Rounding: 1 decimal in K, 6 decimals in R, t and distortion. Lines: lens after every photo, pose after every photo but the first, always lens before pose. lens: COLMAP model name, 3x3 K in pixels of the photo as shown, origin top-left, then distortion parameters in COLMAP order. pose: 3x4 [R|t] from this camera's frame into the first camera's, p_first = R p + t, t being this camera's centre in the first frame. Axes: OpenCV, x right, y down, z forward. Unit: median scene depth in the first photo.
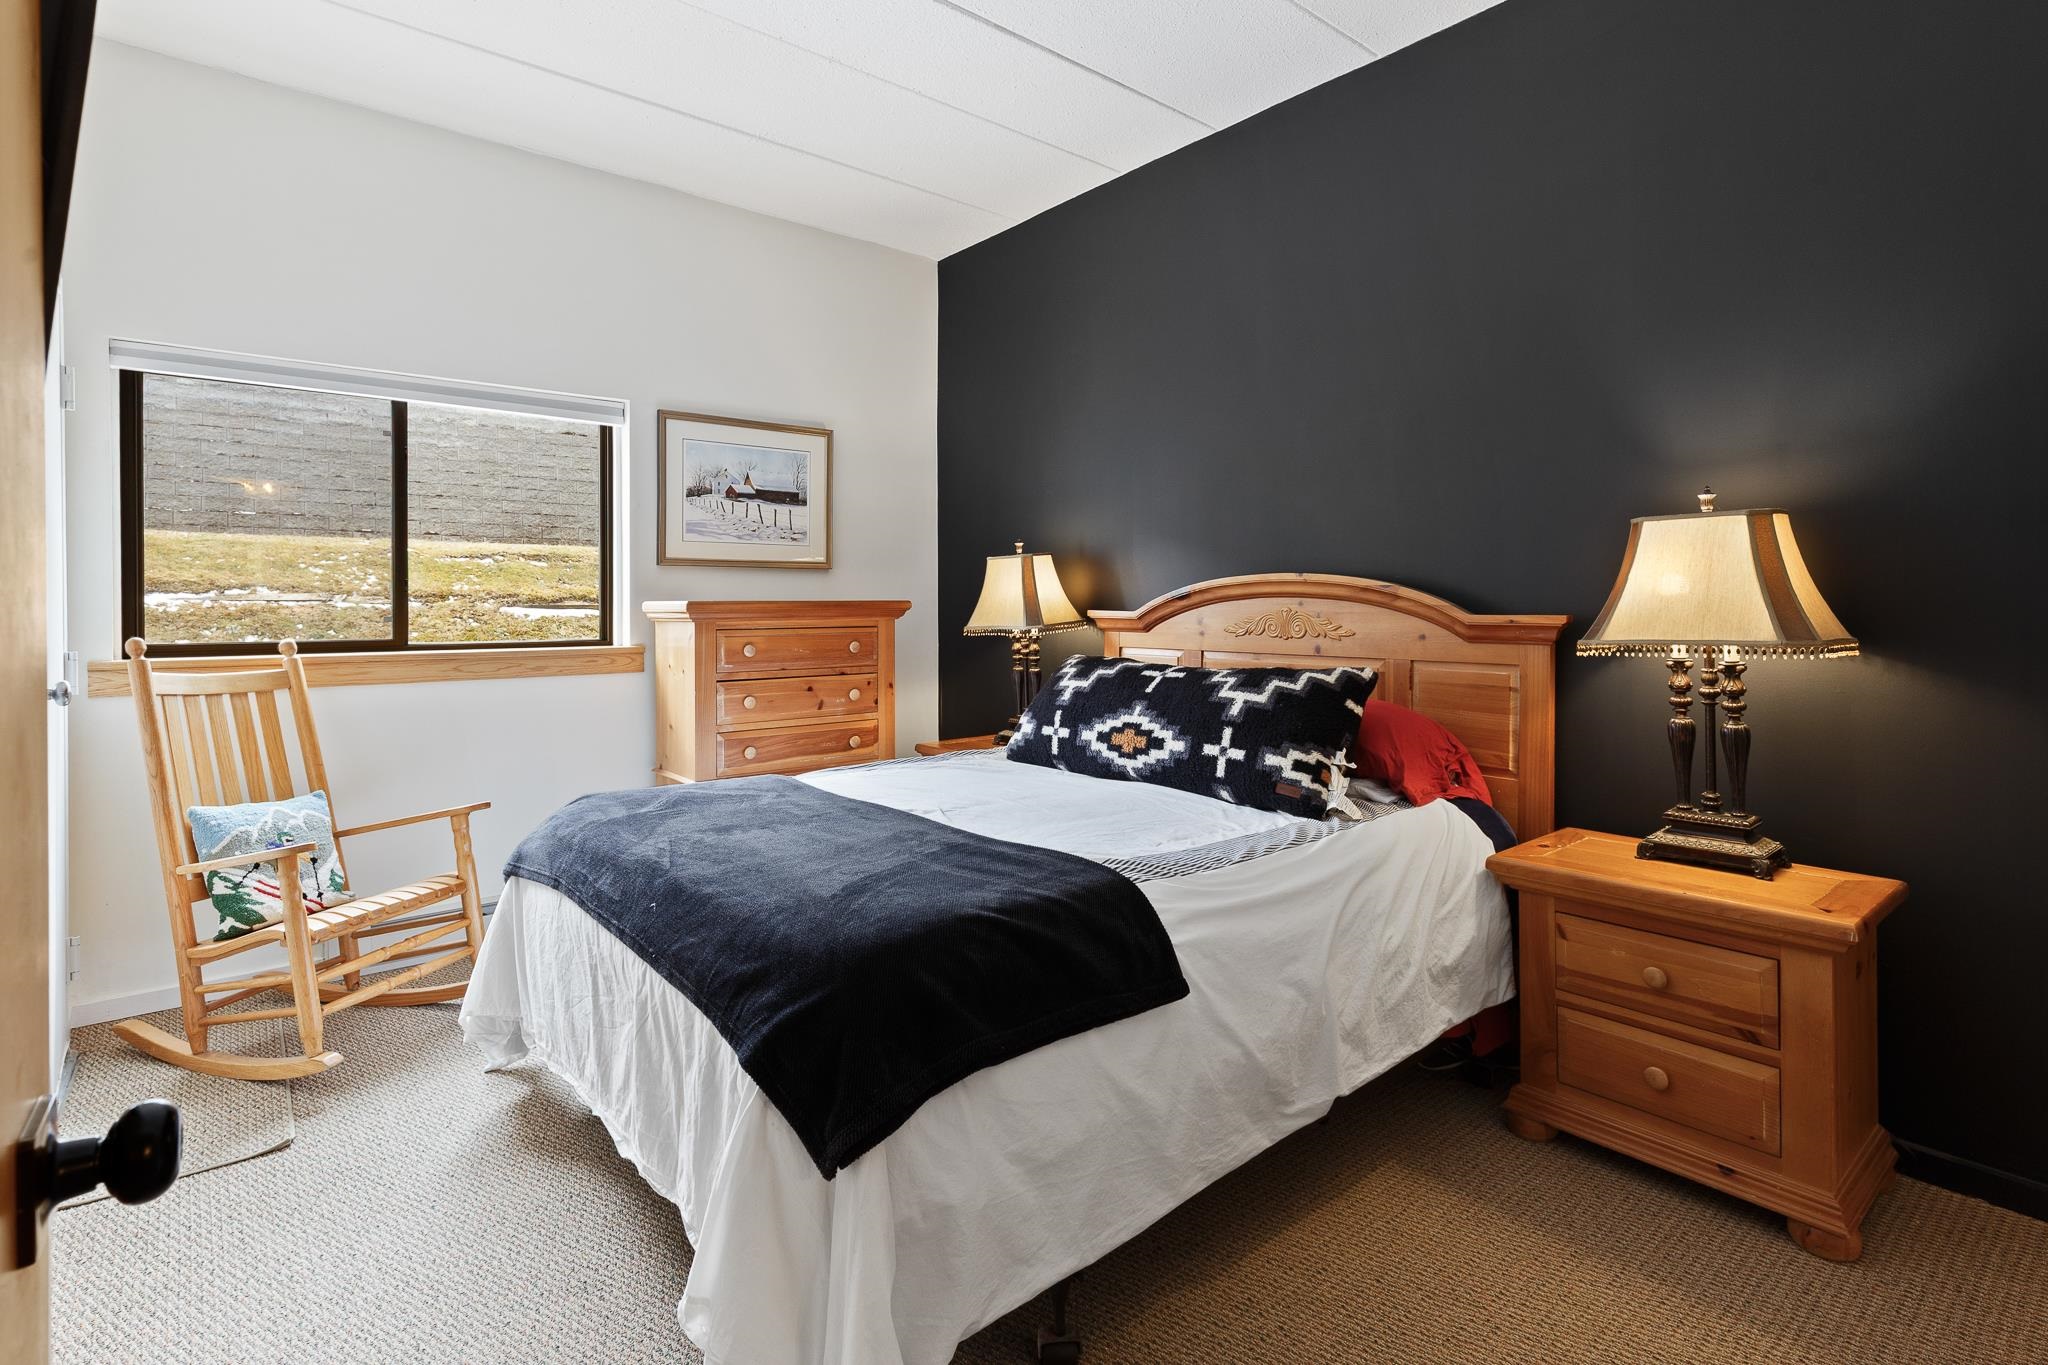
lens RADIAL K [[983.2, 0, 1018.3], [0, 983.2, 605.0], [0, 0, 1]] dist [0.002400, 0.000399]
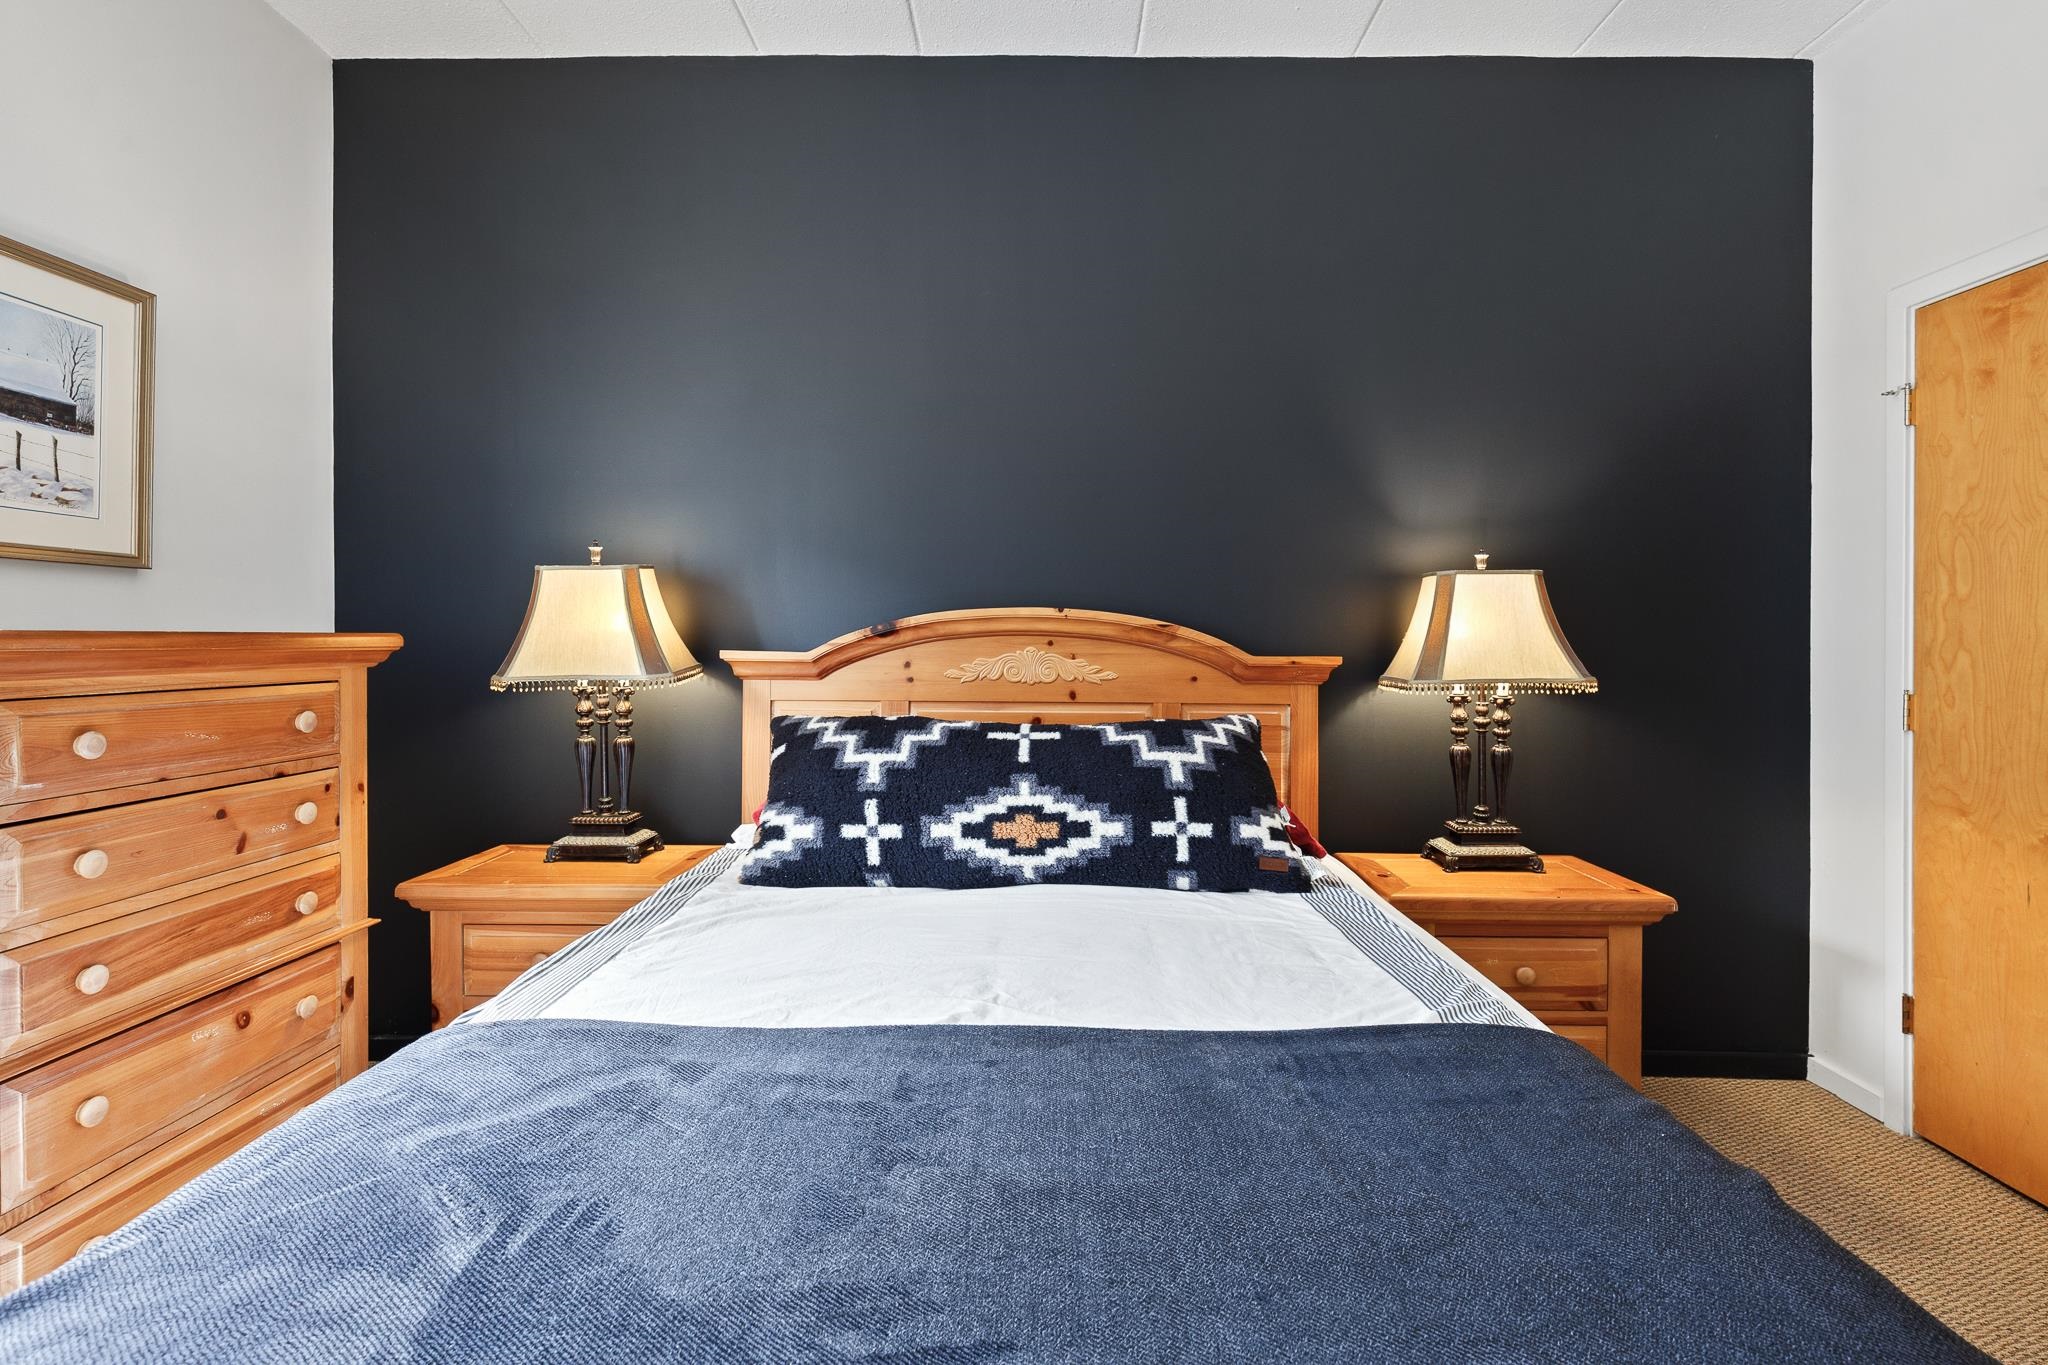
lens RADIAL K [[958.0, 0, 1033.0], [0, 958.0, 634.0], [0, 0, 1]] dist [0.009767, -0.000427]
pose [[0.653751, 0.011267, 0.756626, -0.418750], [-0.006665, 0.999936, -0.009131, -0.002338], [-0.756680, 0.000926, 0.653785, 0.517389]]
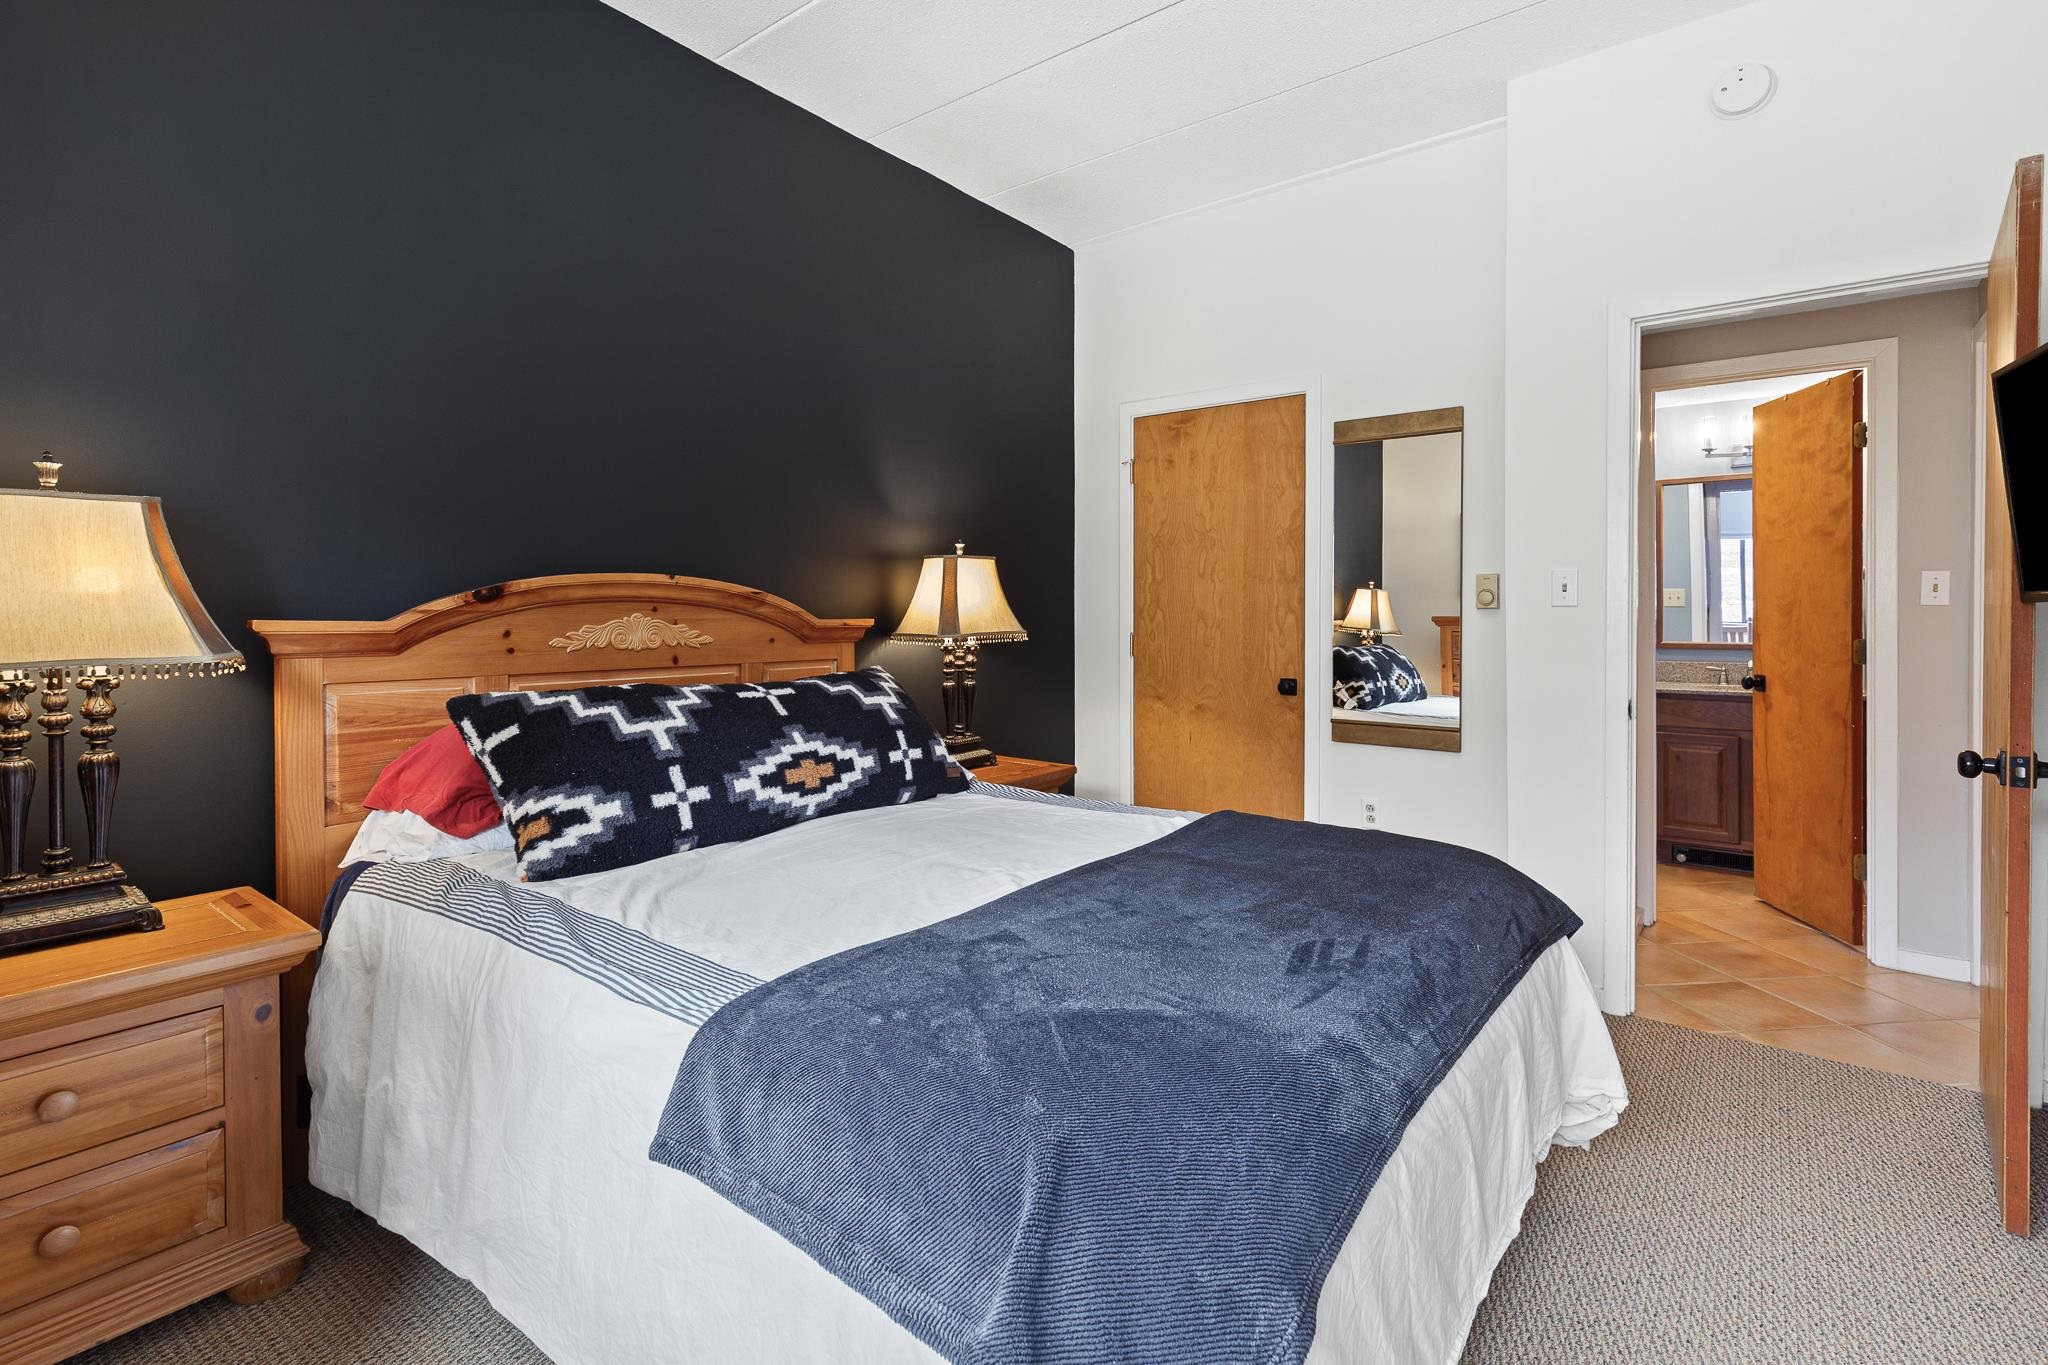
lens RADIAL K [[953.9, 0, 1026.2], [0, 953.9, 617.6], [0, 0, 1]] dist [-0.001693, -0.000452]
pose [[-0.205650, -0.003033, 0.978621, -0.697426], [0.003166, 0.999988, 0.003765, 0.004121], [-0.978621, 0.003873, -0.205638, 0.966616]]
